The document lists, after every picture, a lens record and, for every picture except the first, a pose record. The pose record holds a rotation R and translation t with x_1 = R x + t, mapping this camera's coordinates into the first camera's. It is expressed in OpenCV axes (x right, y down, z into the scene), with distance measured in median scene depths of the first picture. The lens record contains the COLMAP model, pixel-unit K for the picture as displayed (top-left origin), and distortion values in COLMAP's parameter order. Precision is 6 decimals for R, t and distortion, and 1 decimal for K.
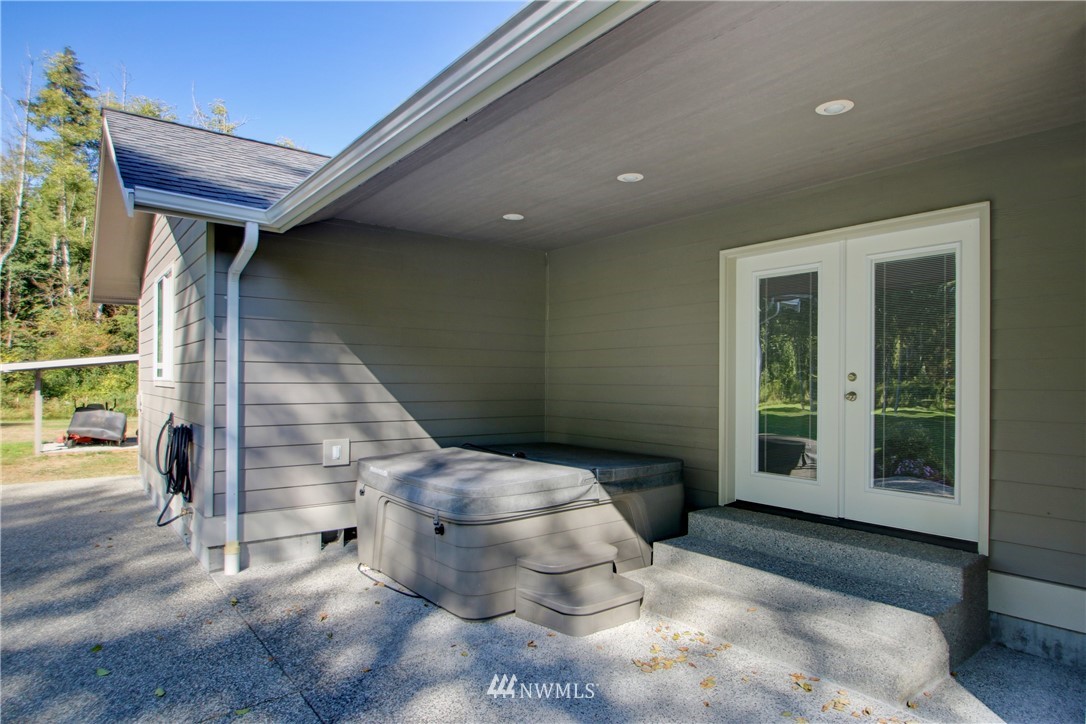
lens RADIAL K [[655.6, 0, 540.9], [0, 655.6, 372.2], [0, 0, 1]] dist [-0.006415, -0.002934]
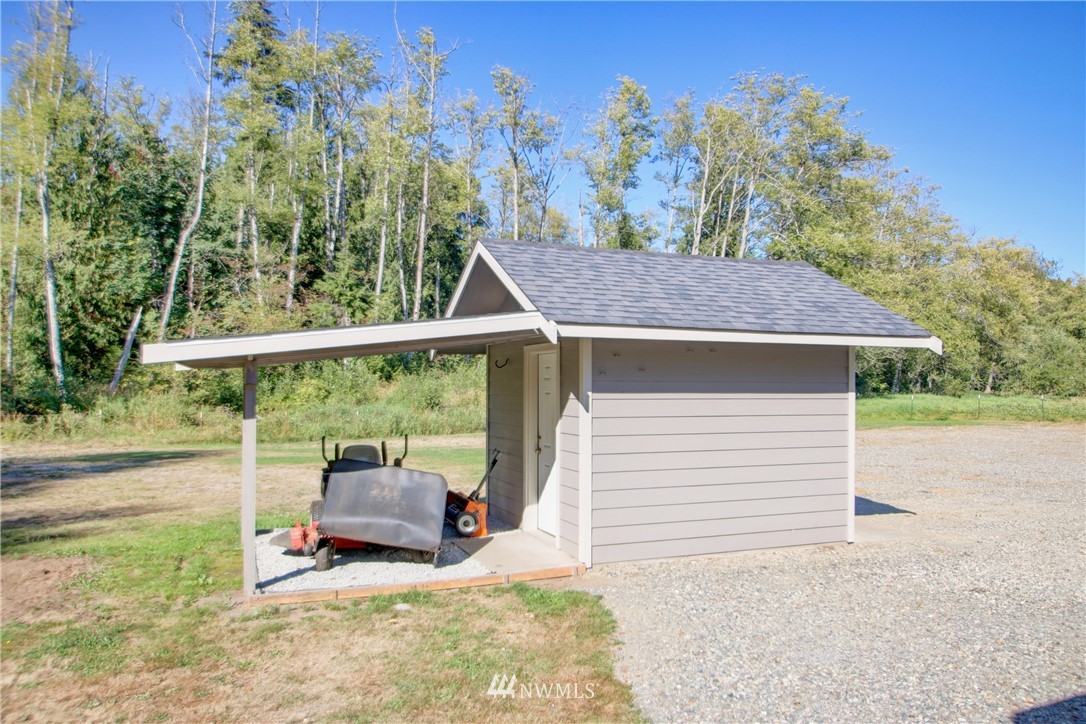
lens RADIAL K [[771.9, 0, 545.3], [0, 771.9, 360.4], [0, 0, 1]] dist [-0.001319, 0.000167]
pose [[0.967630, -0.009029, -0.252213, -0.152662], [0.003974, 0.999781, -0.020548, 0.000766], [0.252343, 0.018880, 0.967454, 0.187793]]
